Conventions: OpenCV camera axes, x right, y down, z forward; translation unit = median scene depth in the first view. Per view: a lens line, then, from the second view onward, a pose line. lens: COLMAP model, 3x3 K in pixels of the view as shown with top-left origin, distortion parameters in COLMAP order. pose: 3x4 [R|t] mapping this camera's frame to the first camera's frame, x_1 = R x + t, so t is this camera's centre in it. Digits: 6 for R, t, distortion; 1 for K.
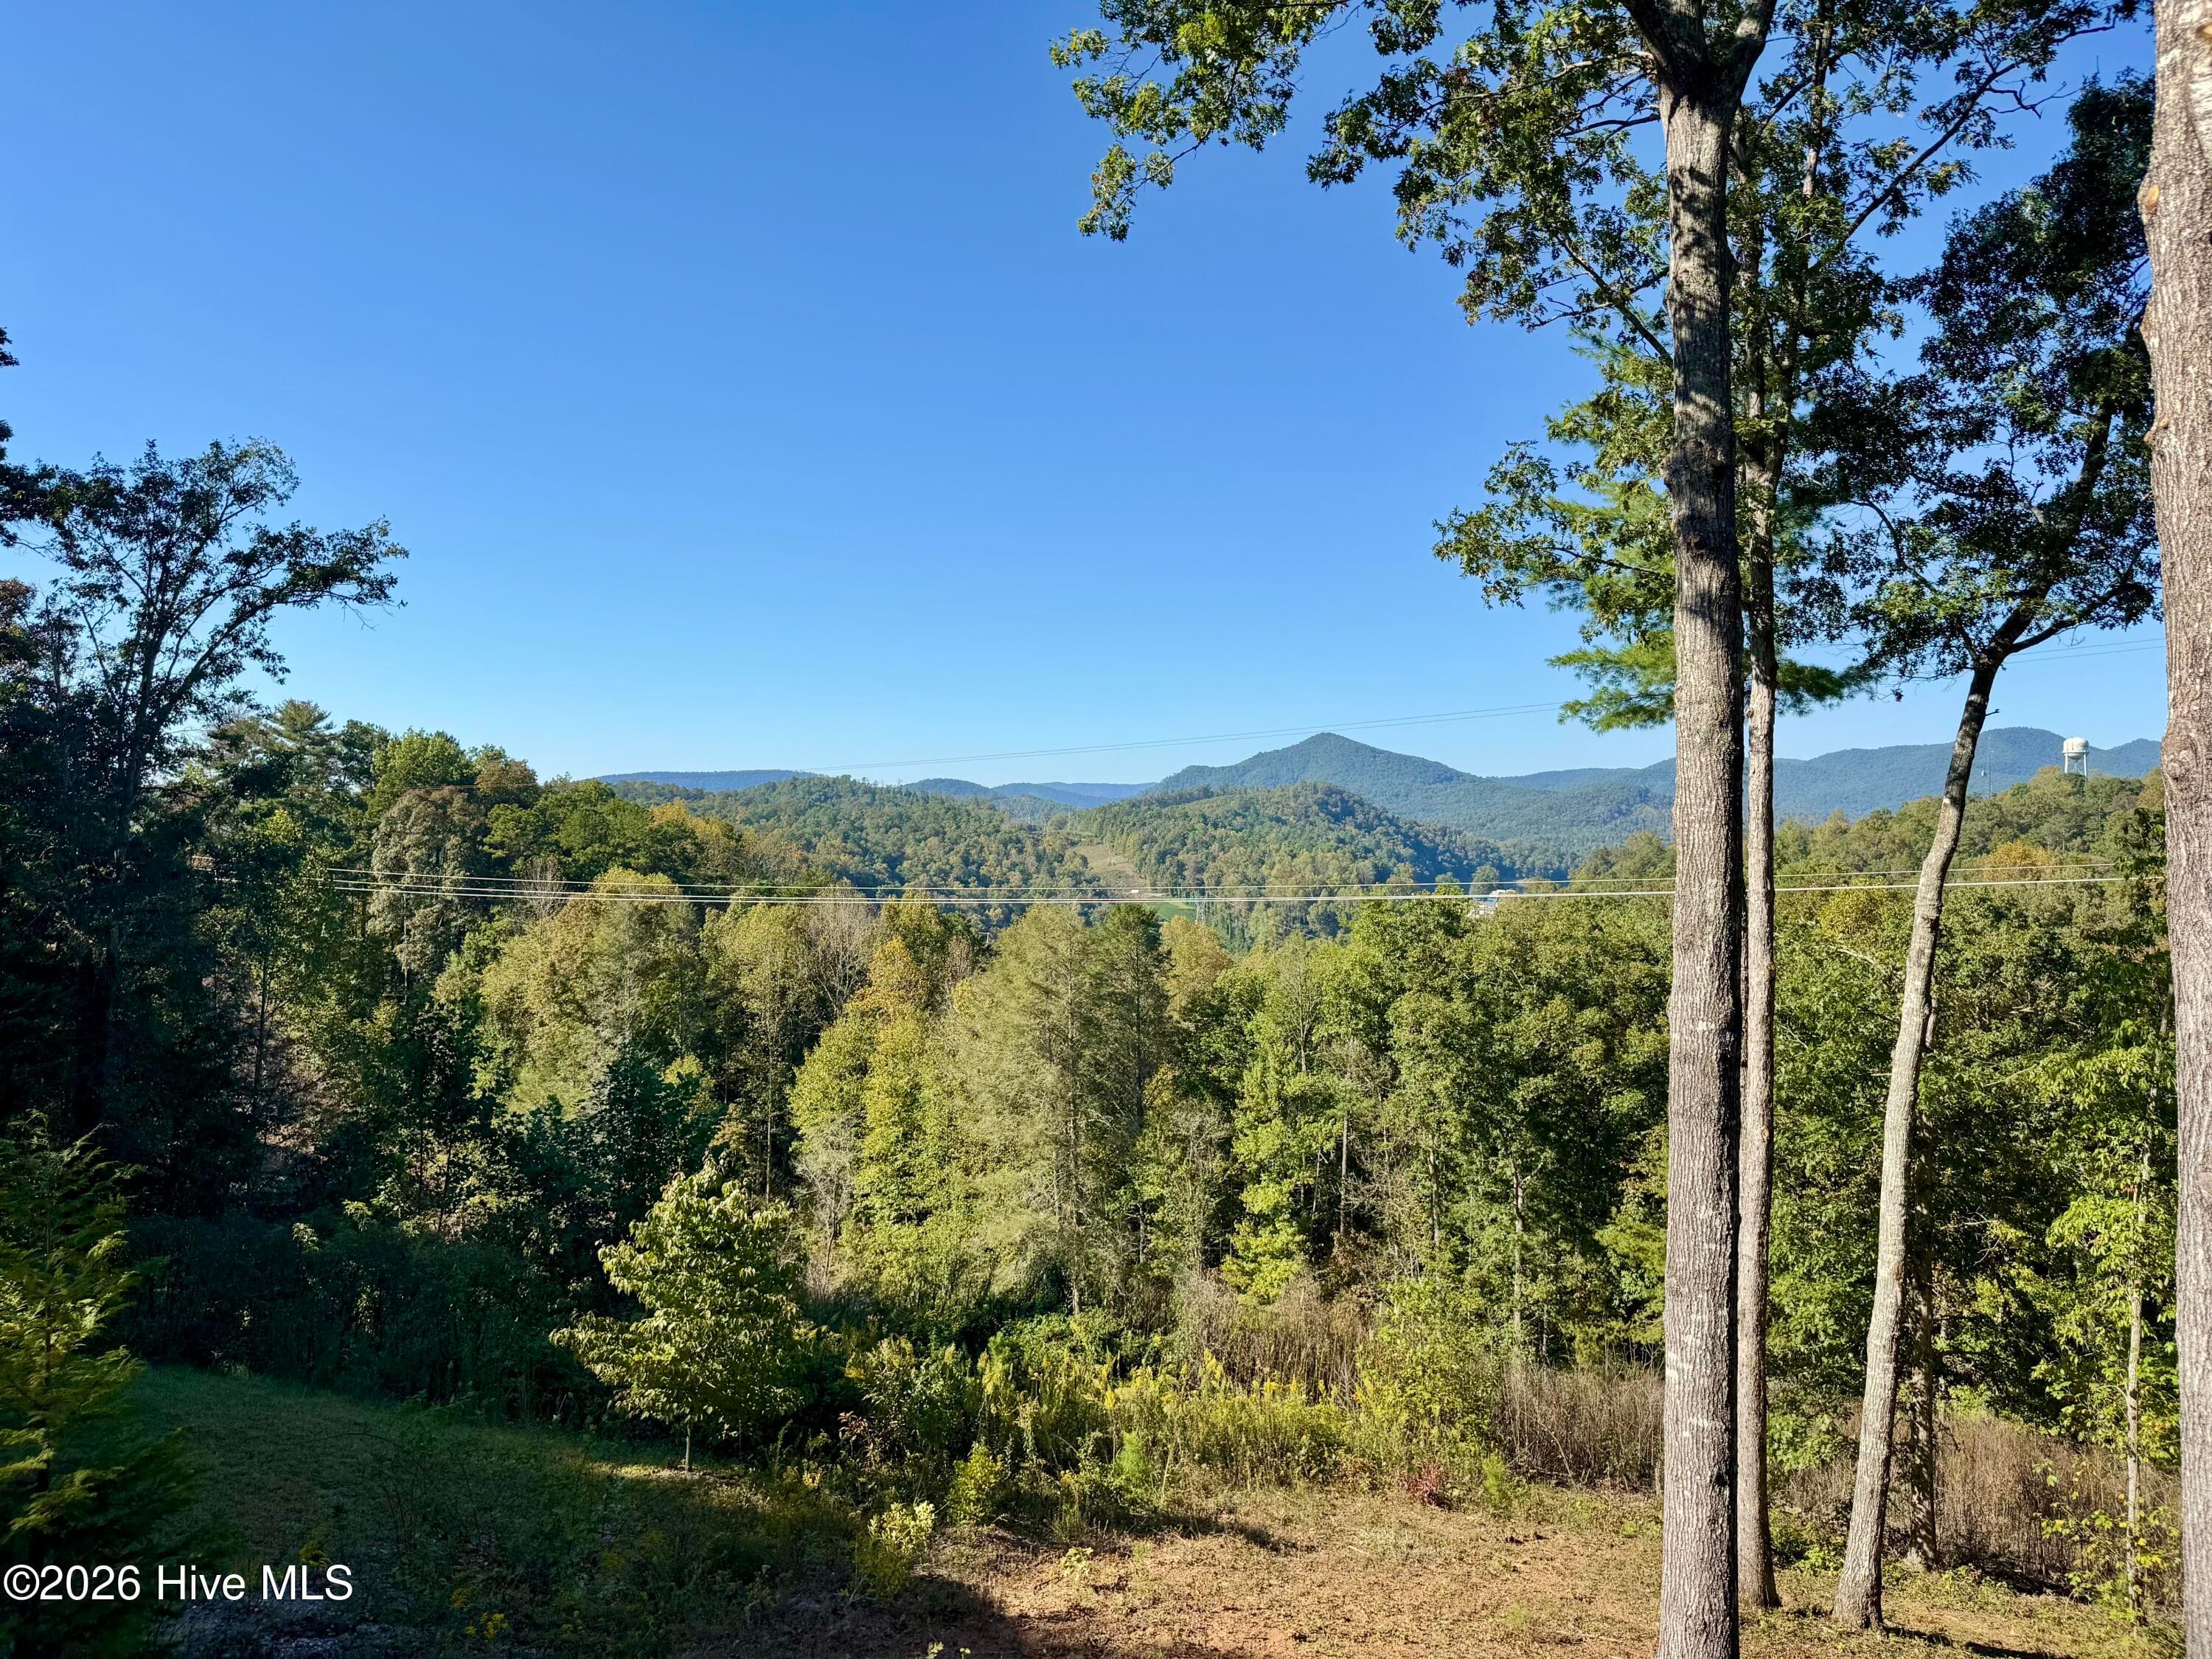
lens RADIAL K [[1545.1, 0, 1103.4], [0, 1545.1, 828.5], [0, 0, 1]] dist [0.011705, -0.025902]
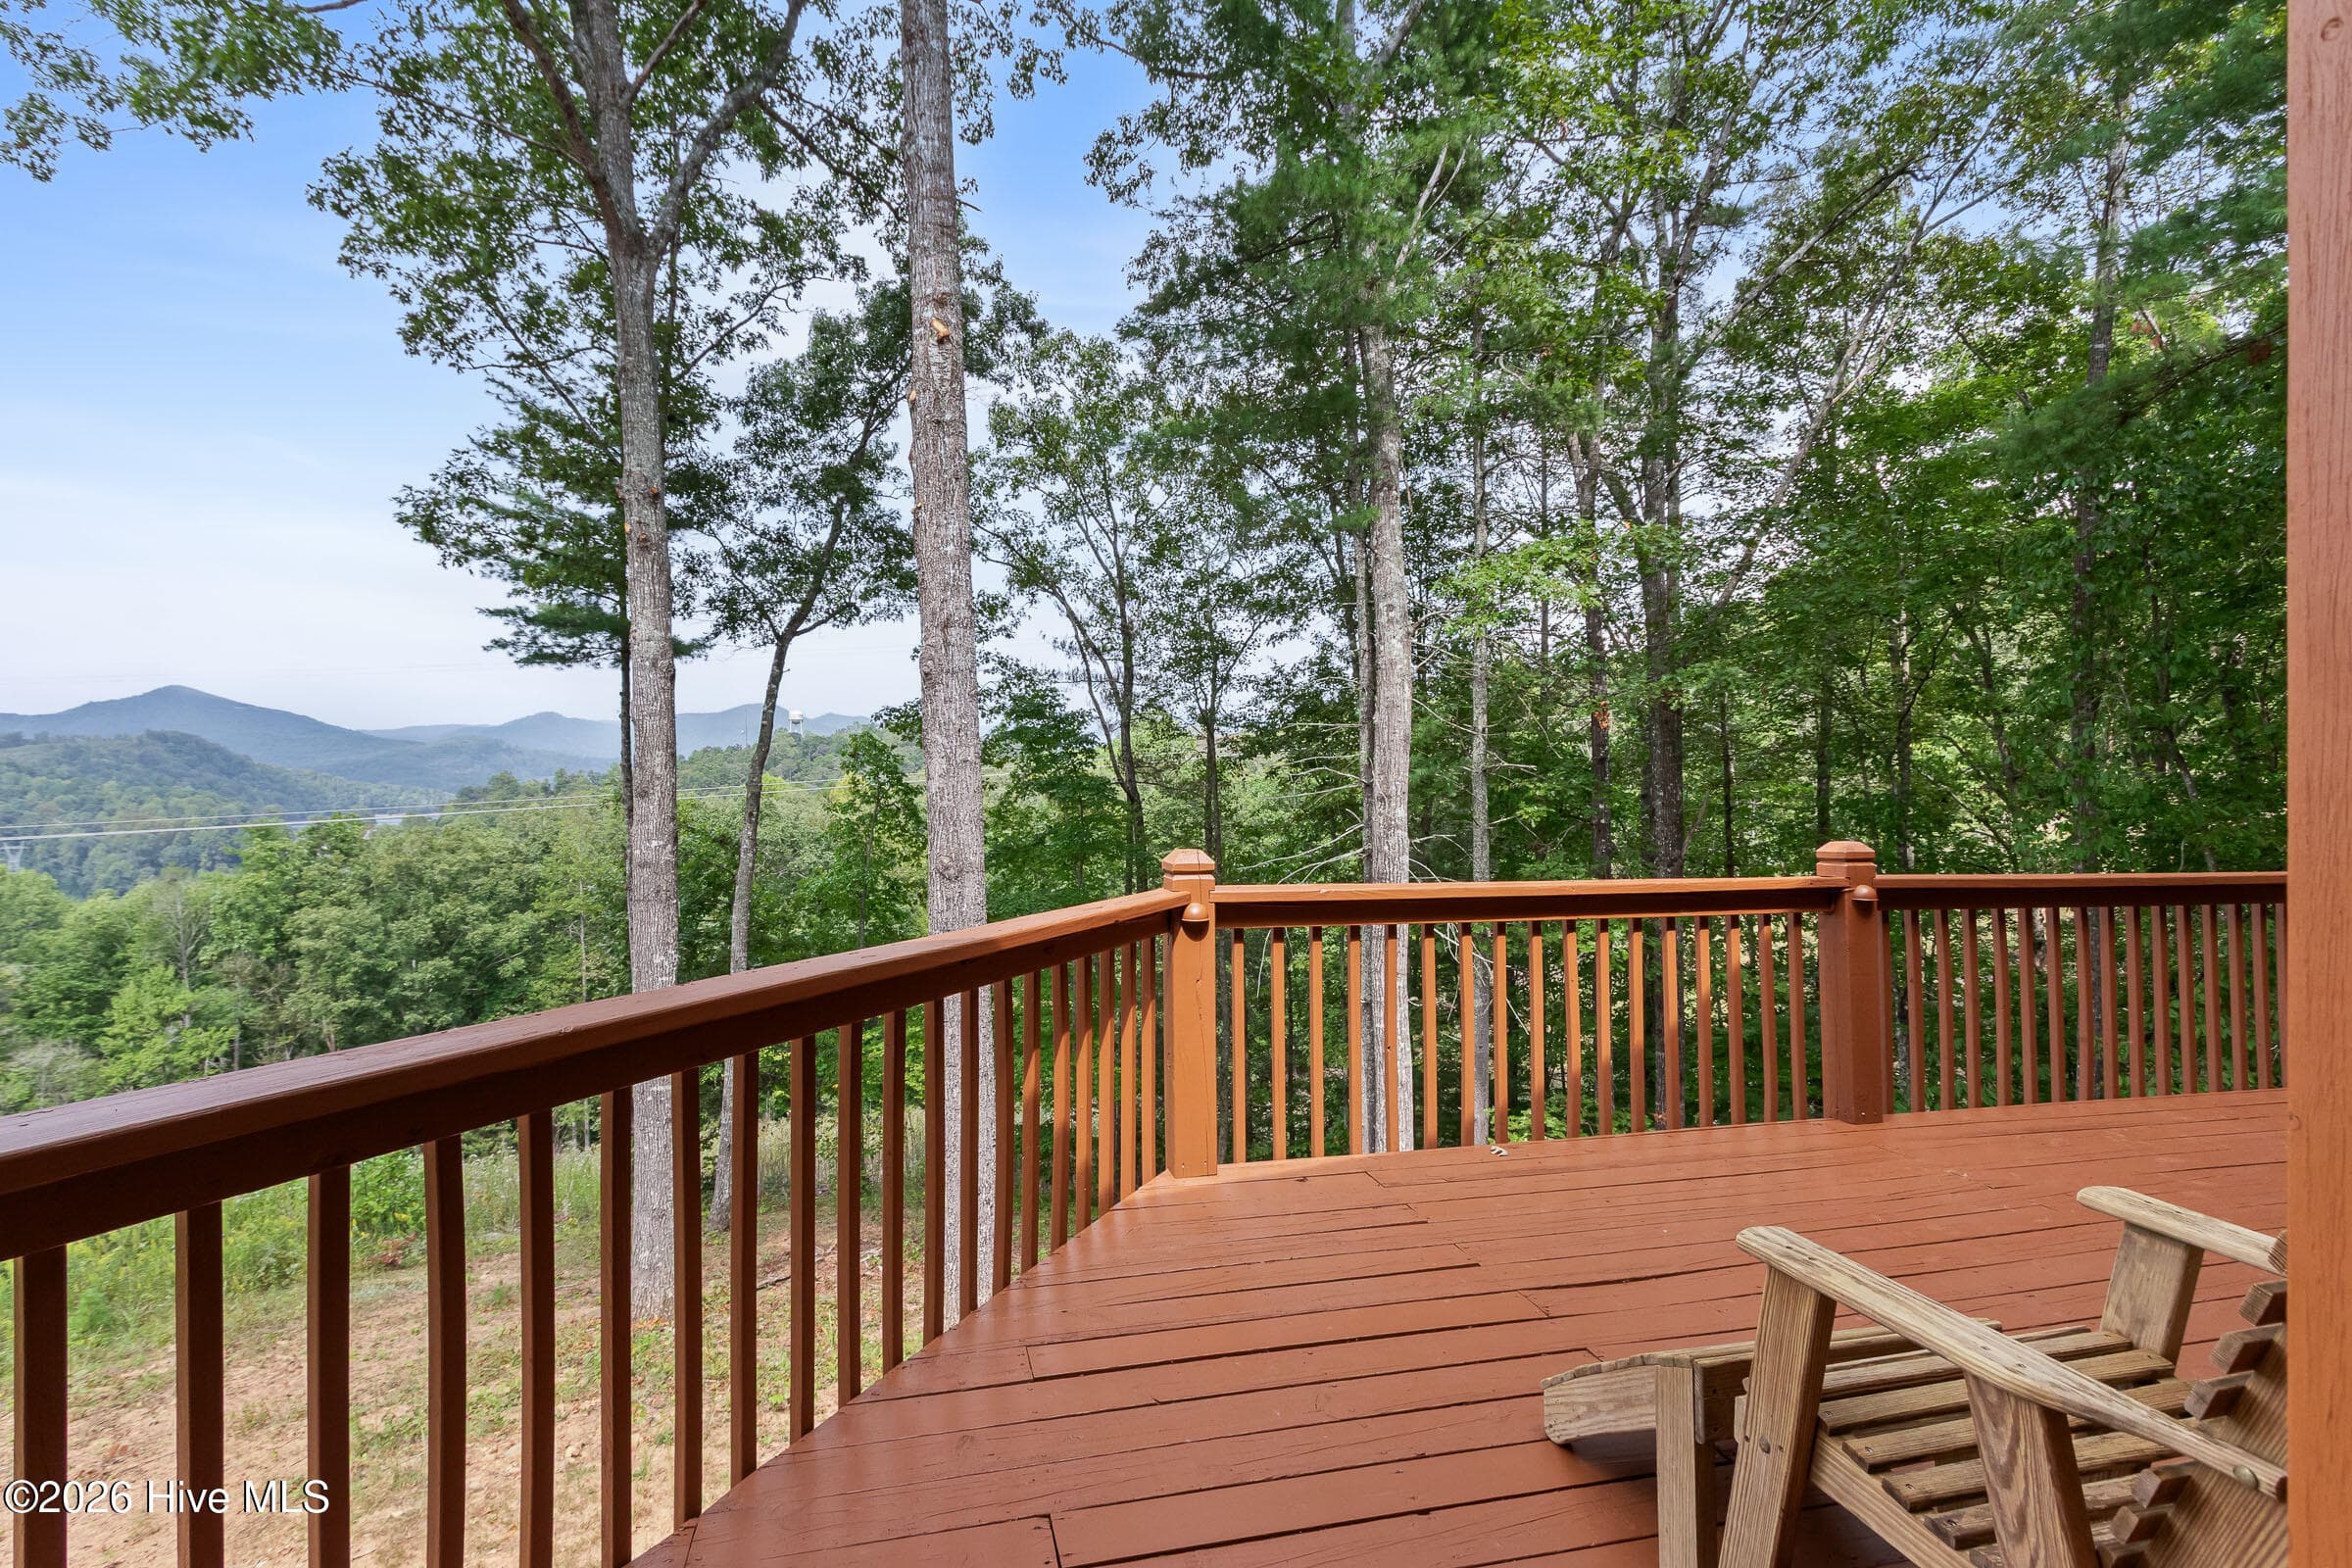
lens RADIAL K [[1088.5, 0, 1142.6], [0, 1088.5, 788.8], [0, 0, 1]] dist [0.000510, -0.001007]
pose [[0.642360, -0.027956, 0.765893, -0.083157], [0.013643, 0.999593, 0.025045, 0.028066], [-0.766281, -0.005639, 0.642480, -0.060023]]
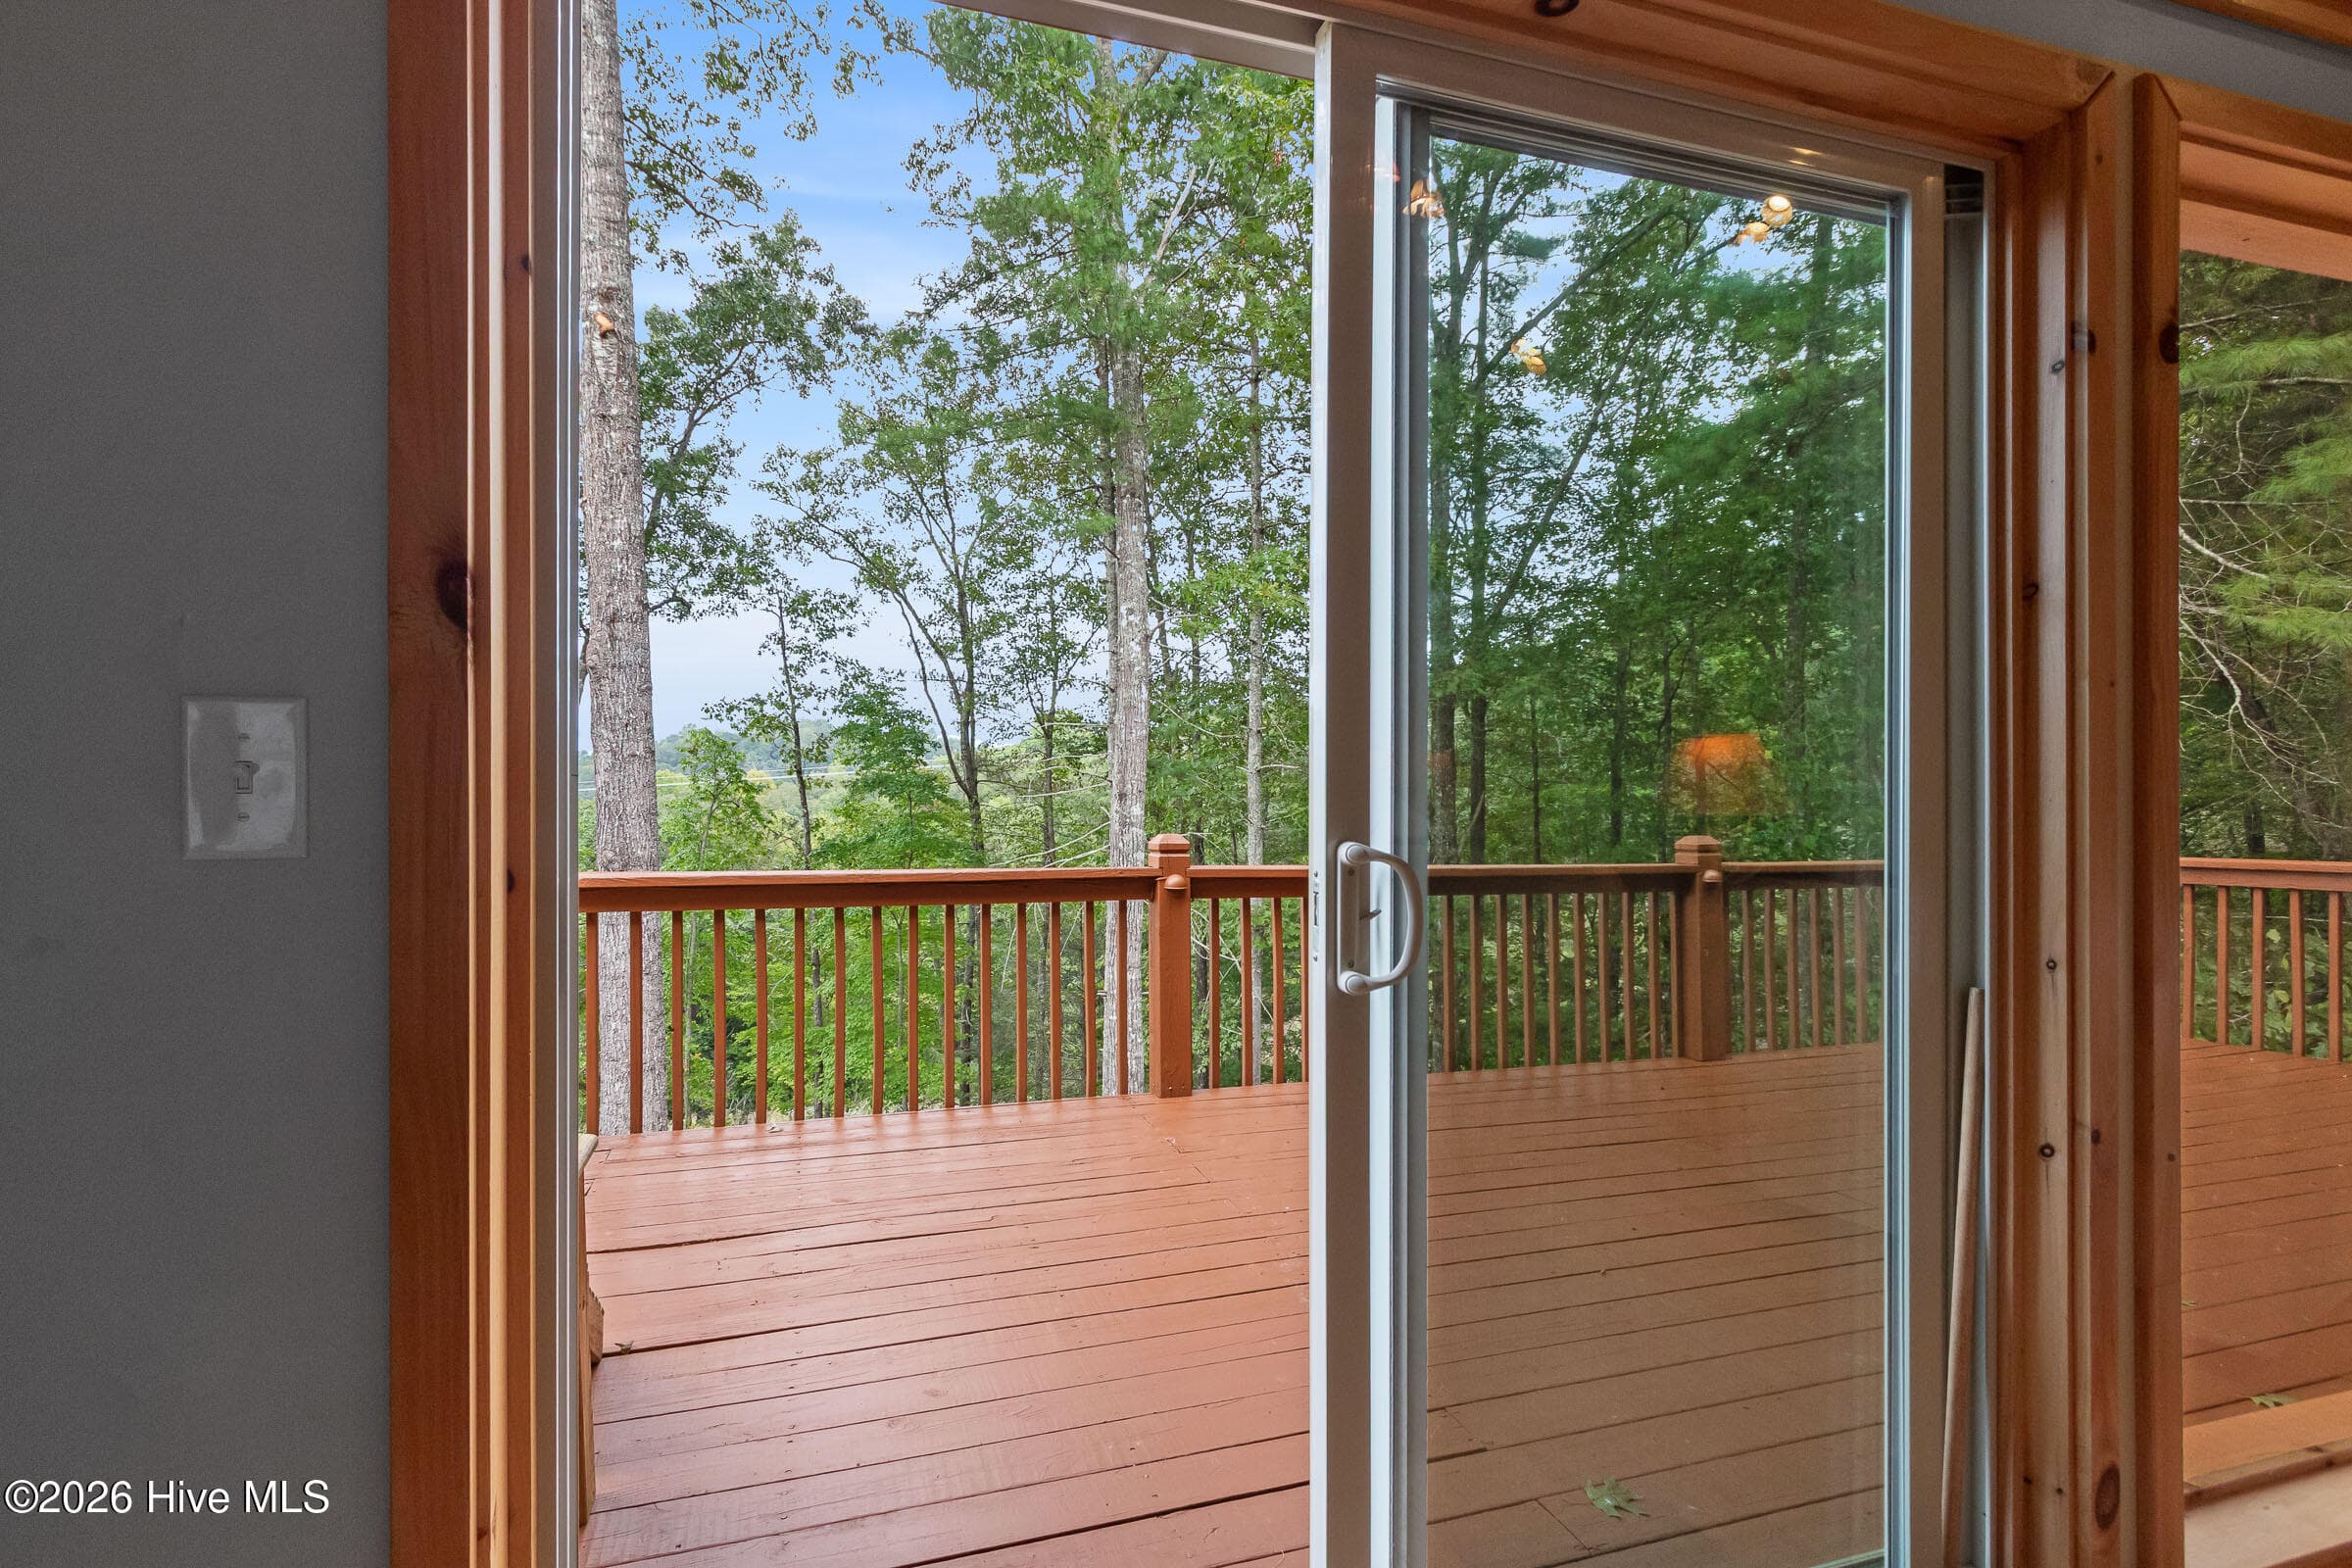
lens RADIAL K [[1065.9, 0, 1141.5], [0, 1065.9, 791.9], [0, 0, 1]] dist [-0.000833, -0.000160]
pose [[0.582798, -0.026802, 0.812175, -0.019855], [0.005825, 0.999568, 0.028807, 0.030499], [-0.812596, -0.012058, 0.582702, -0.146210]]
